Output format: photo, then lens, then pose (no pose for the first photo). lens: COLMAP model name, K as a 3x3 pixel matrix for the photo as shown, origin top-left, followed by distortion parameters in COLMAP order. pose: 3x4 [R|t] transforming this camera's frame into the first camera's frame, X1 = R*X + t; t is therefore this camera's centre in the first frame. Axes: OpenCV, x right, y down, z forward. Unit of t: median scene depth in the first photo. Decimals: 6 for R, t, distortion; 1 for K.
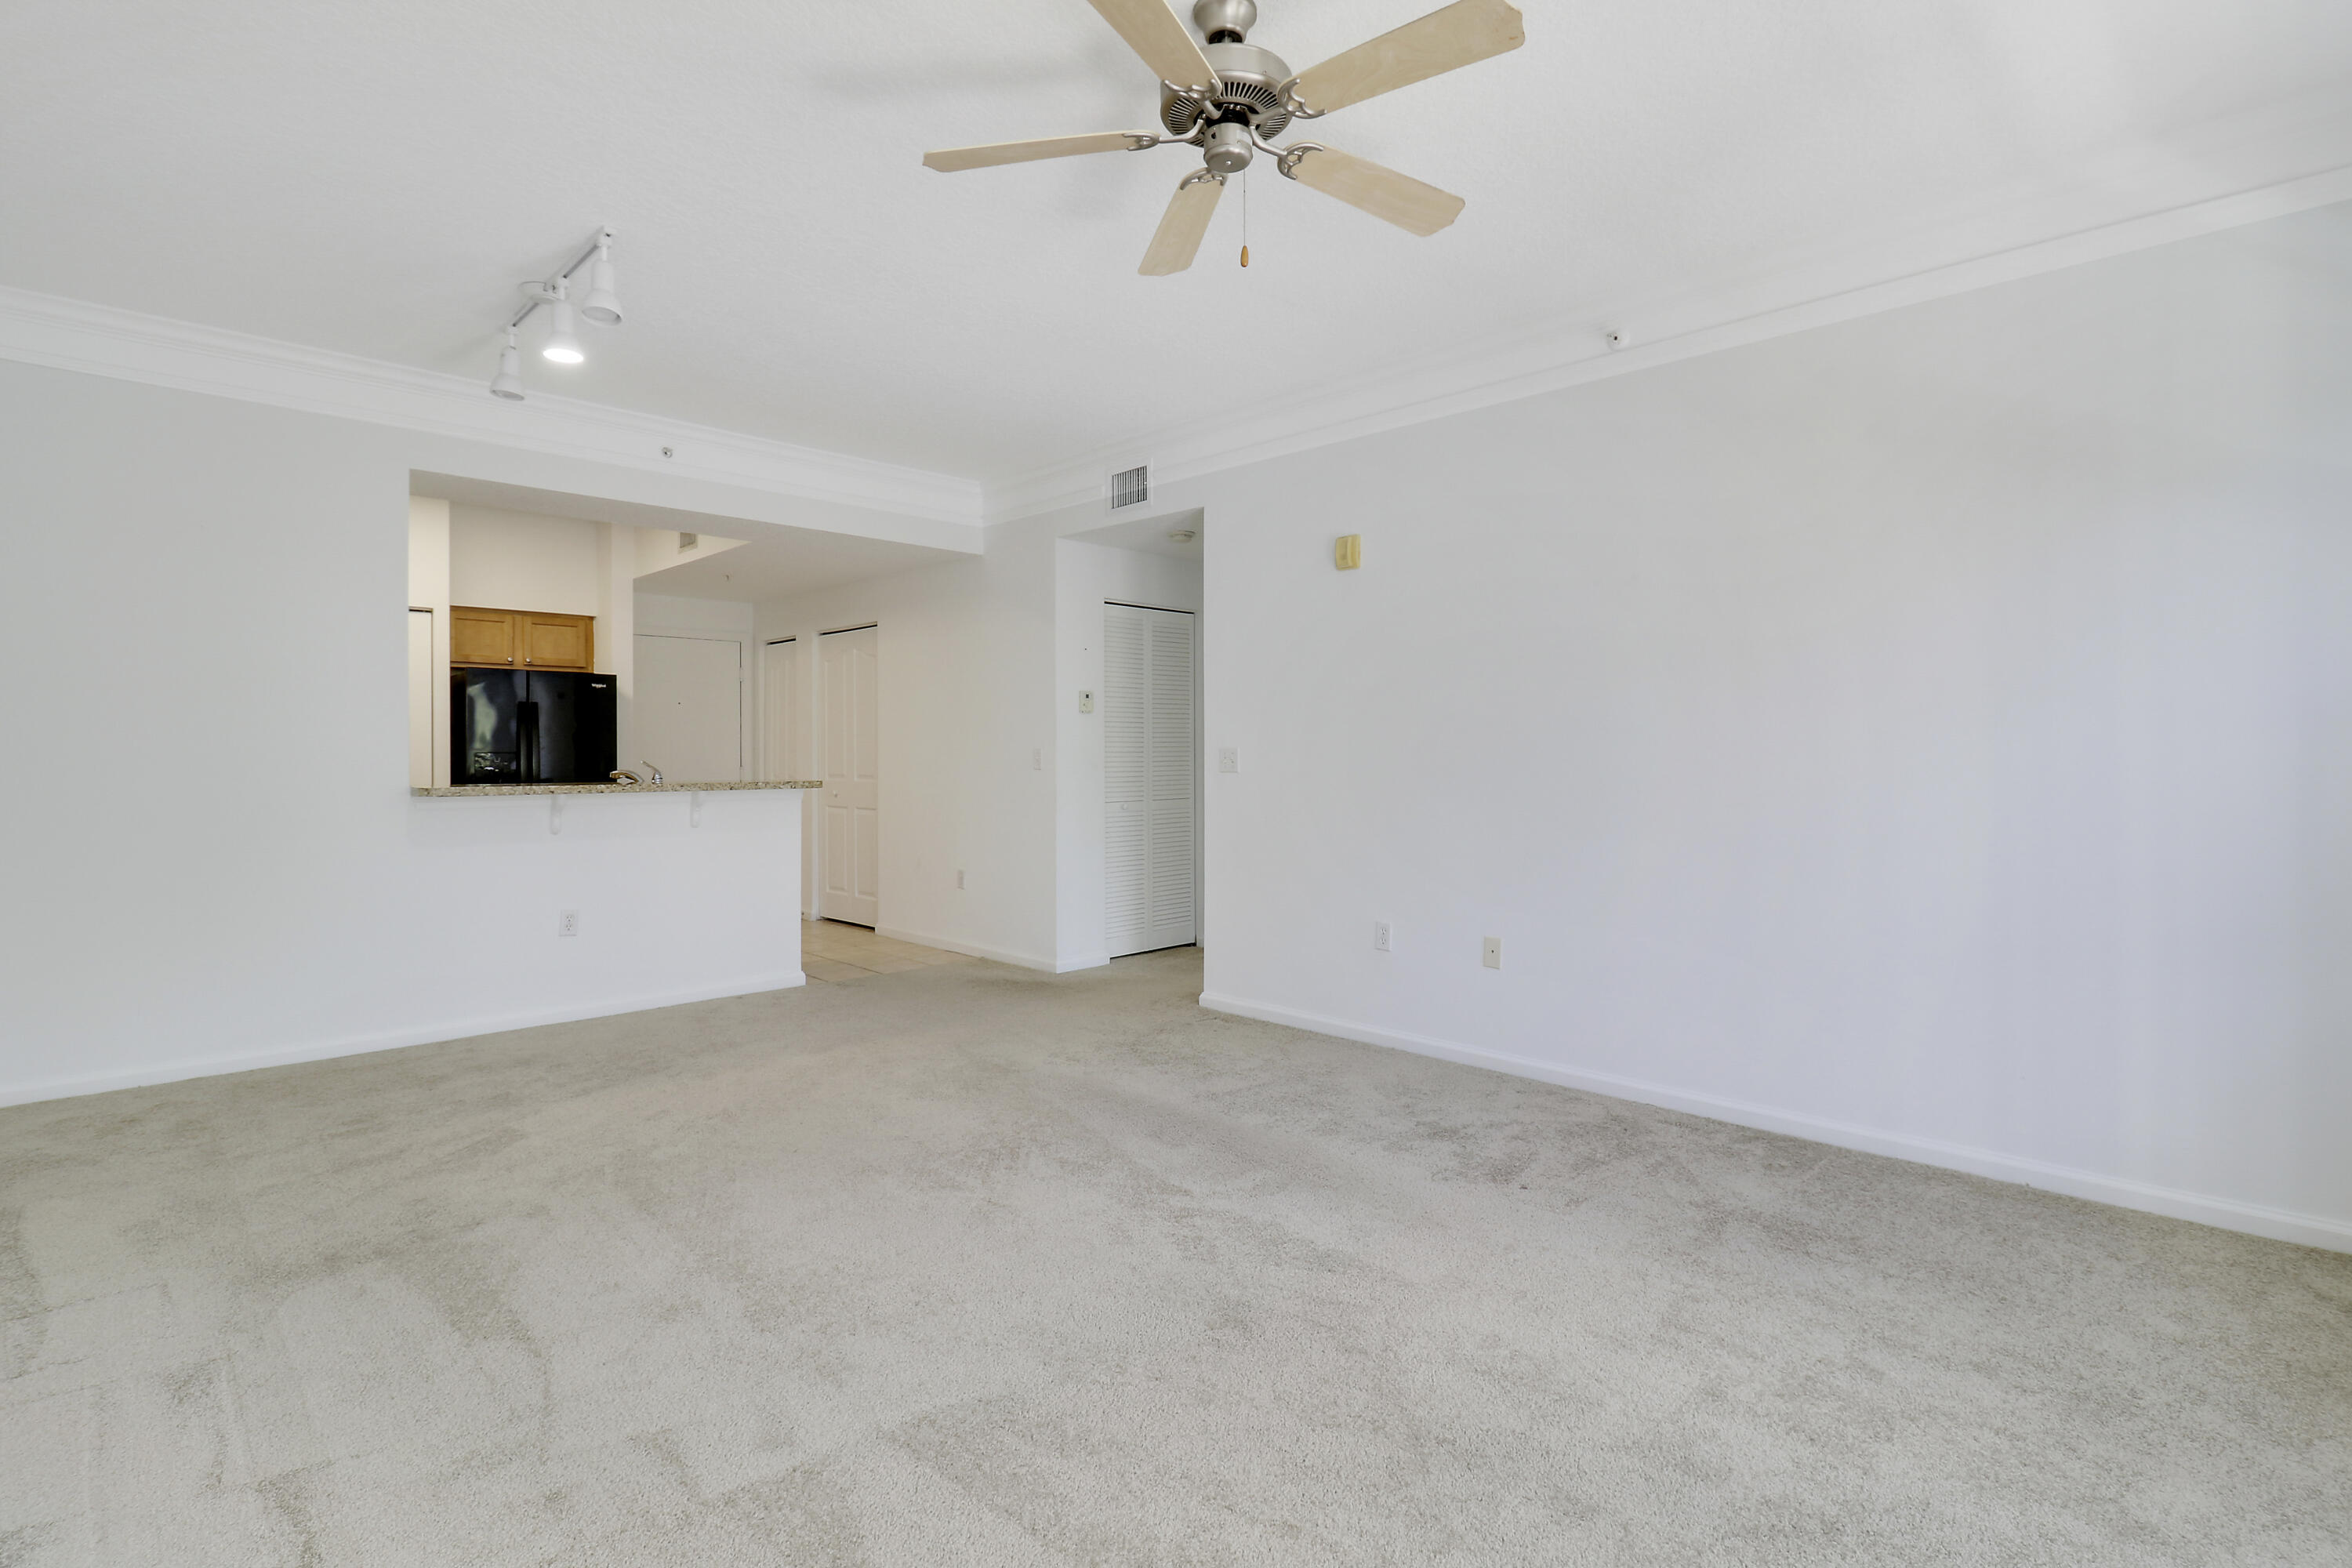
lens RADIAL K [[1117.7, 0, 1212.1], [0, 1117.7, 733.3], [0, 0, 1]] dist [-0.000344, -0.011582]
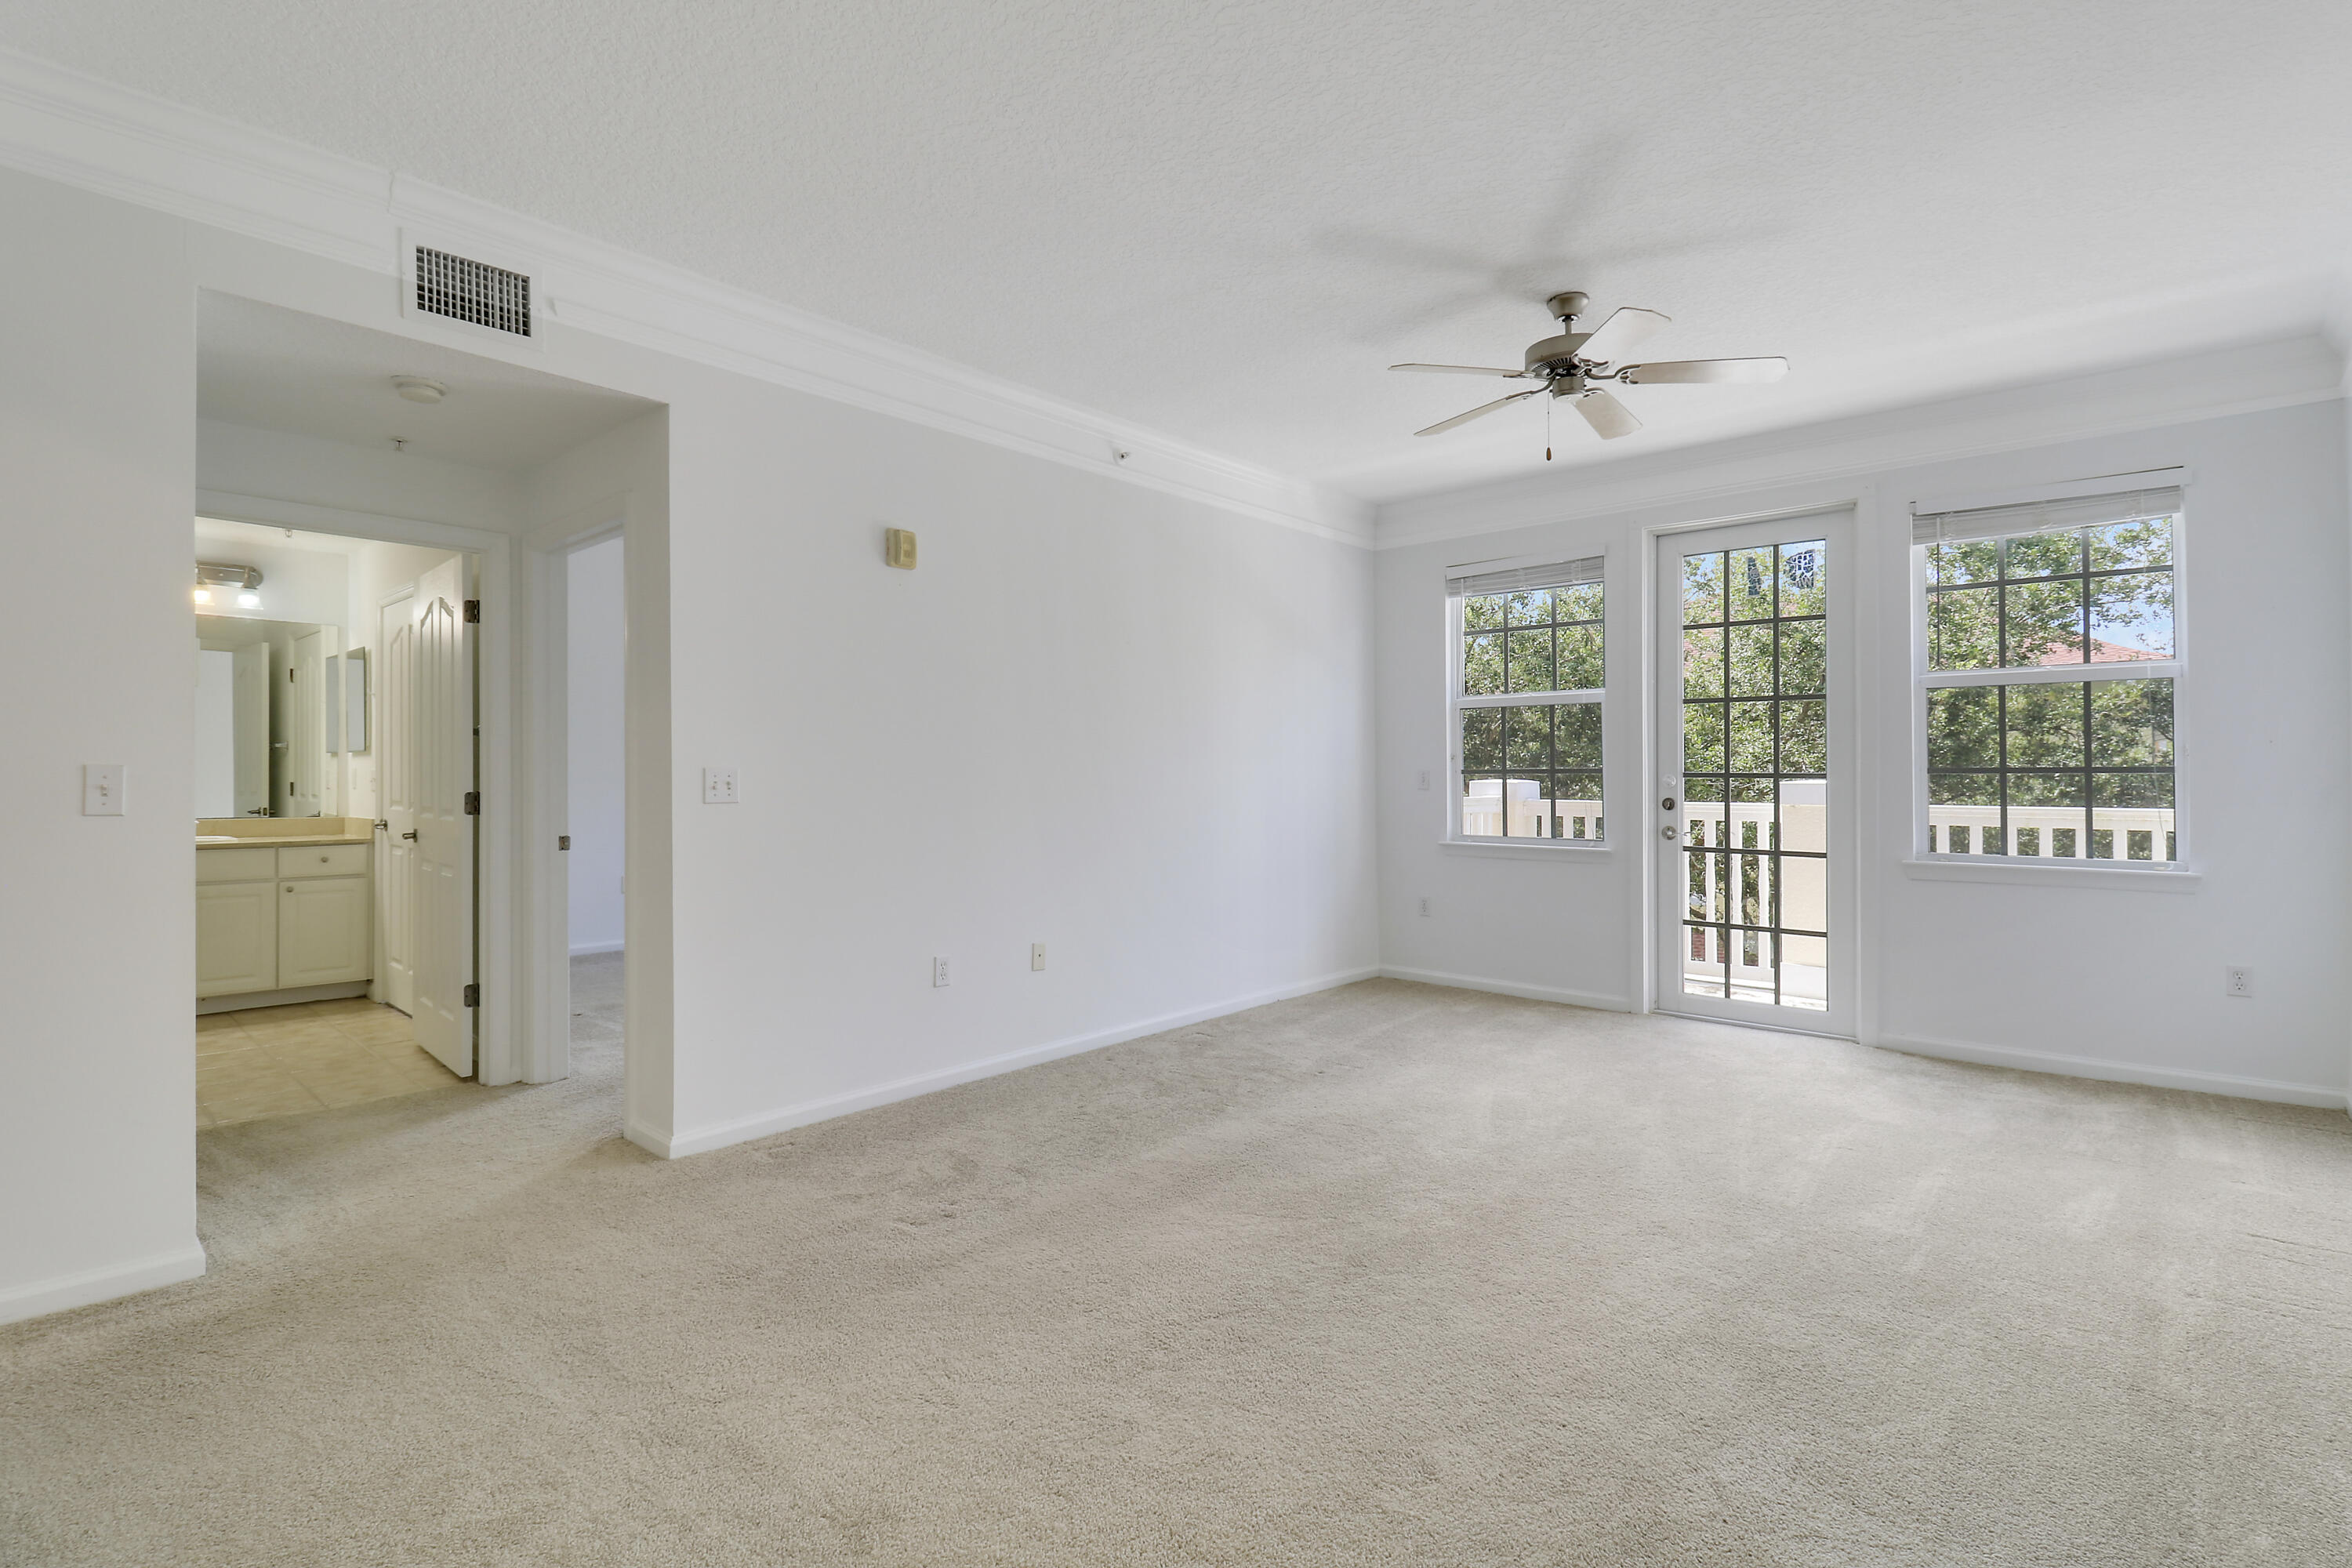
lens RADIAL K [[1103.5, 0, 1172.0], [0, 1103.5, 773.8], [0, 0, 1]] dist [0.000665, -0.011627]
pose [[-0.030105, 0.002514, 0.999544, -0.711331], [-0.018281, 0.999828, -0.003065, 0.013766], [-0.999380, -0.018365, -0.030053, 0.762430]]
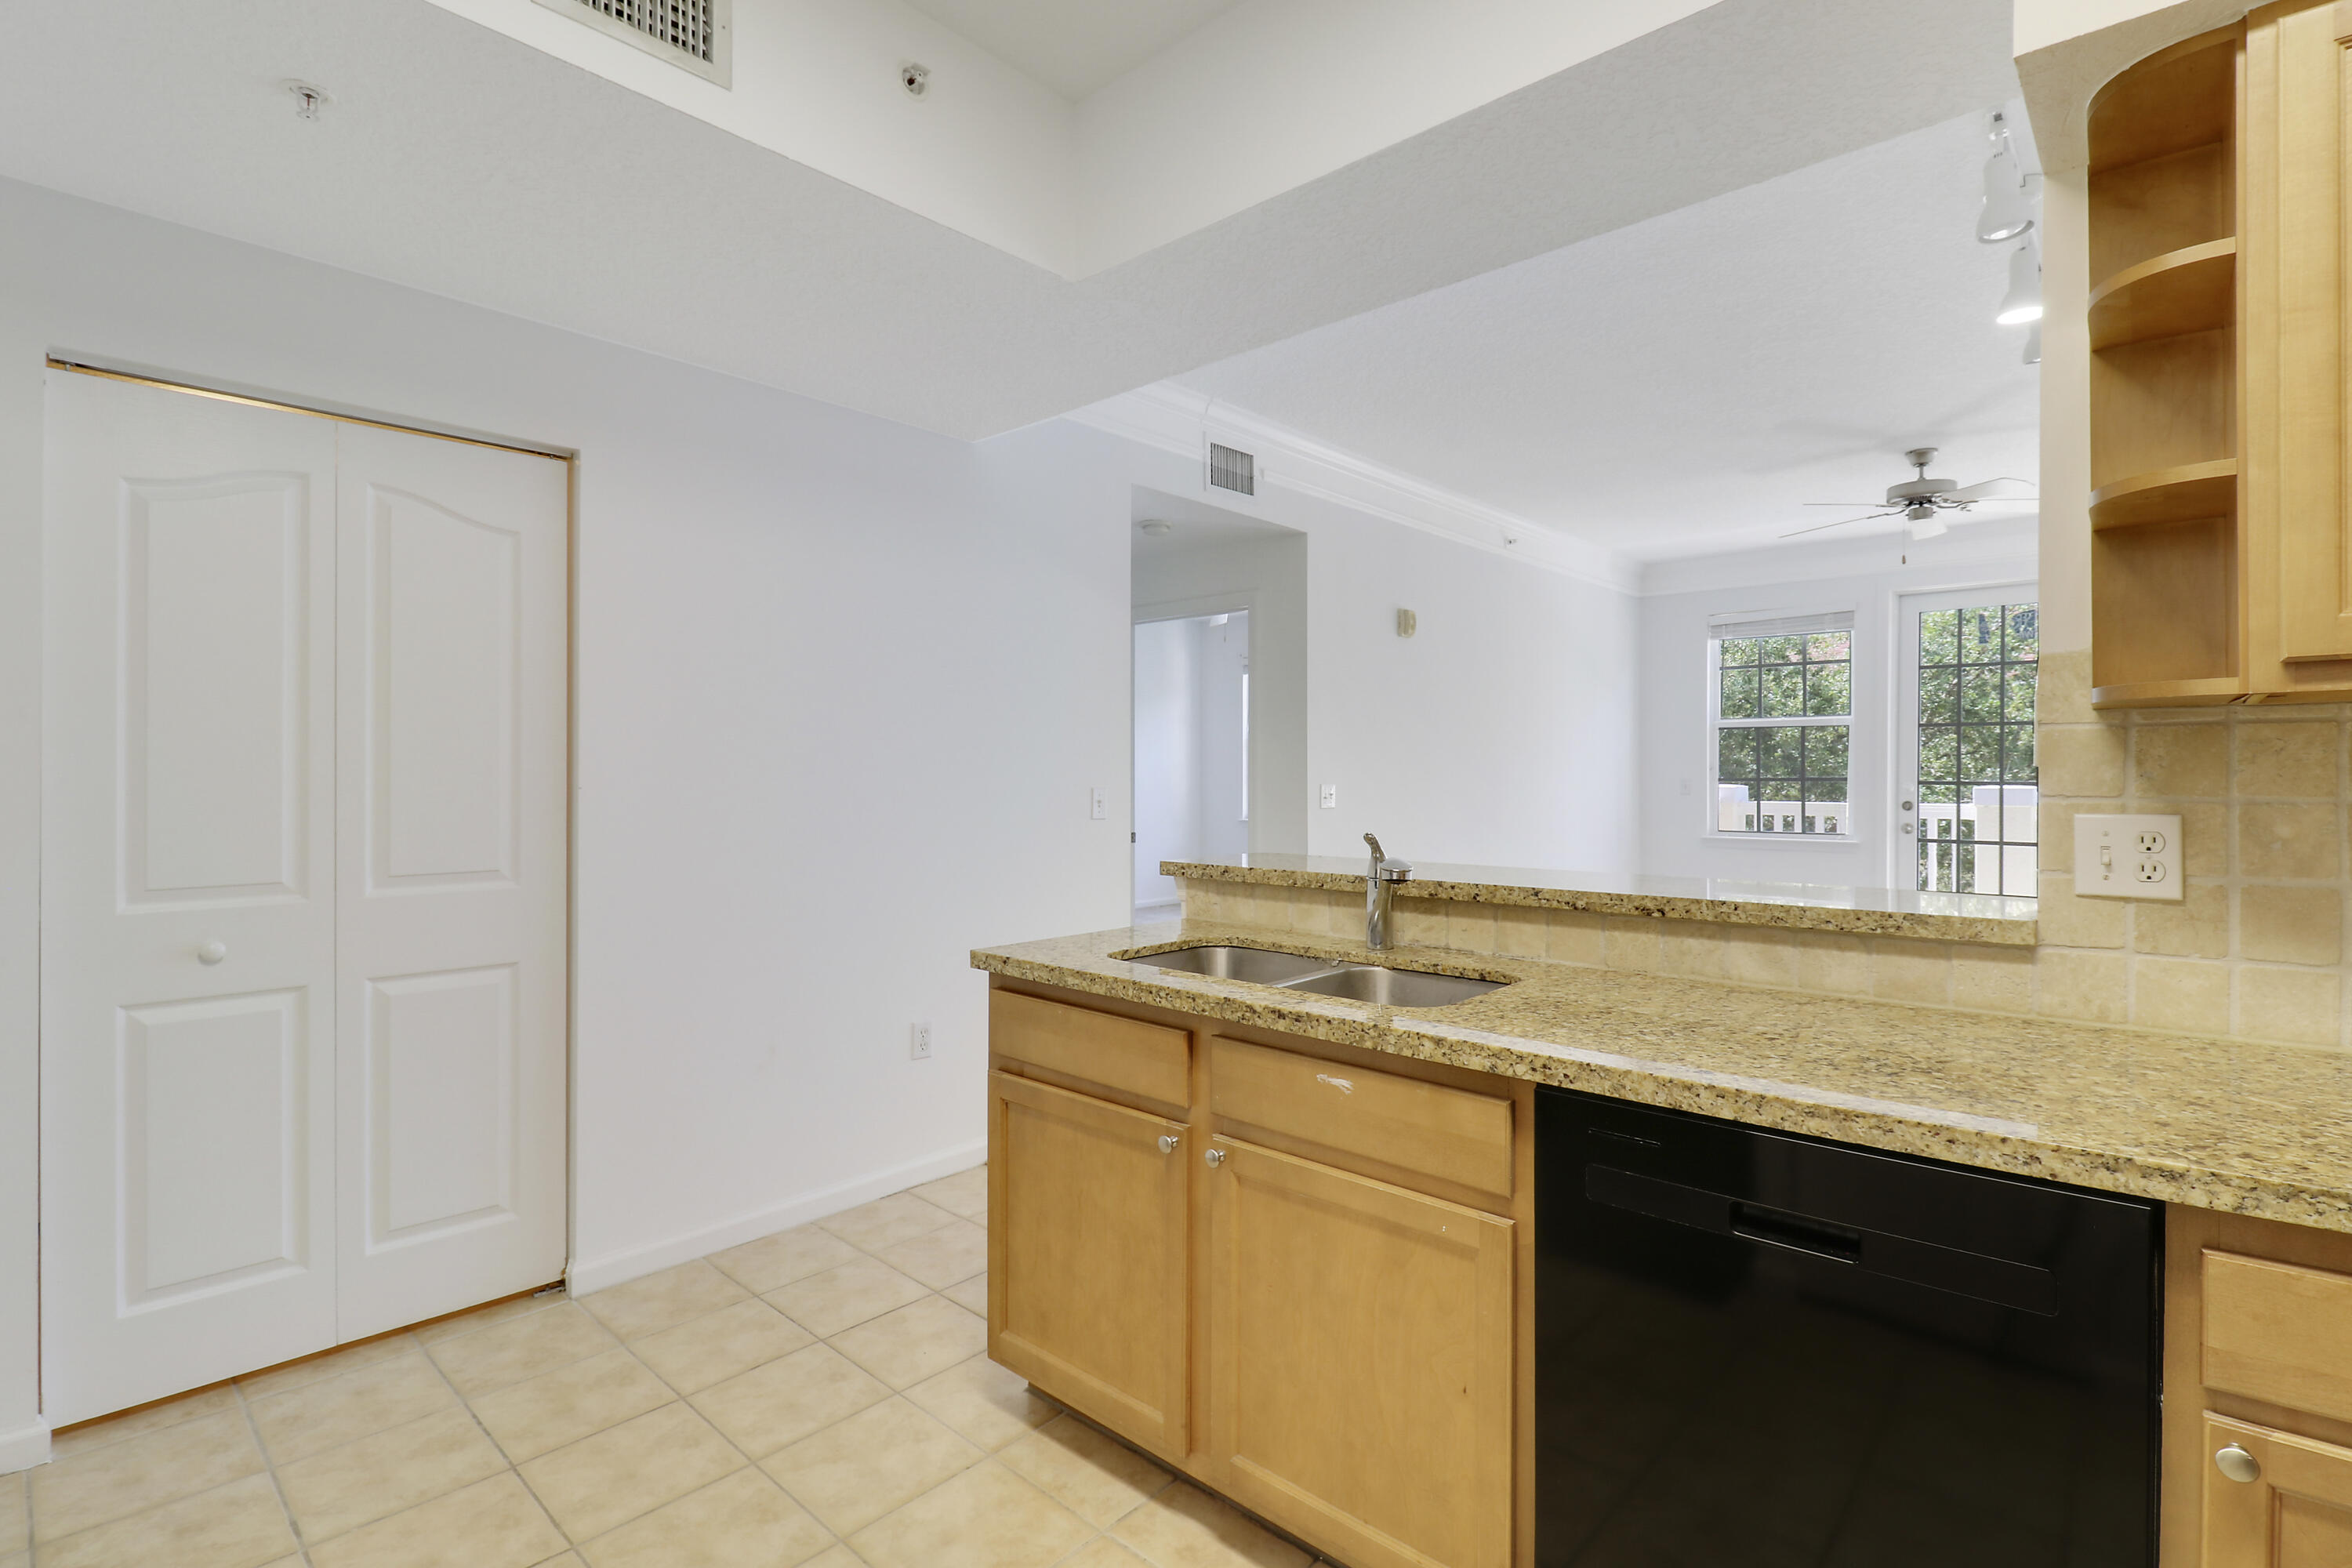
lens RADIAL K [[1080.9, 0, 1190.3], [0, 1080.9, 767.4], [0, 0, 1]] dist [-0.002919, -0.000383]
pose [[-0.024253, 0.005864, 0.999689, -0.991022], [-0.016514, 0.999844, -0.006266, 0.005996], [-0.999569, -0.016661, -0.024152, 1.199666]]
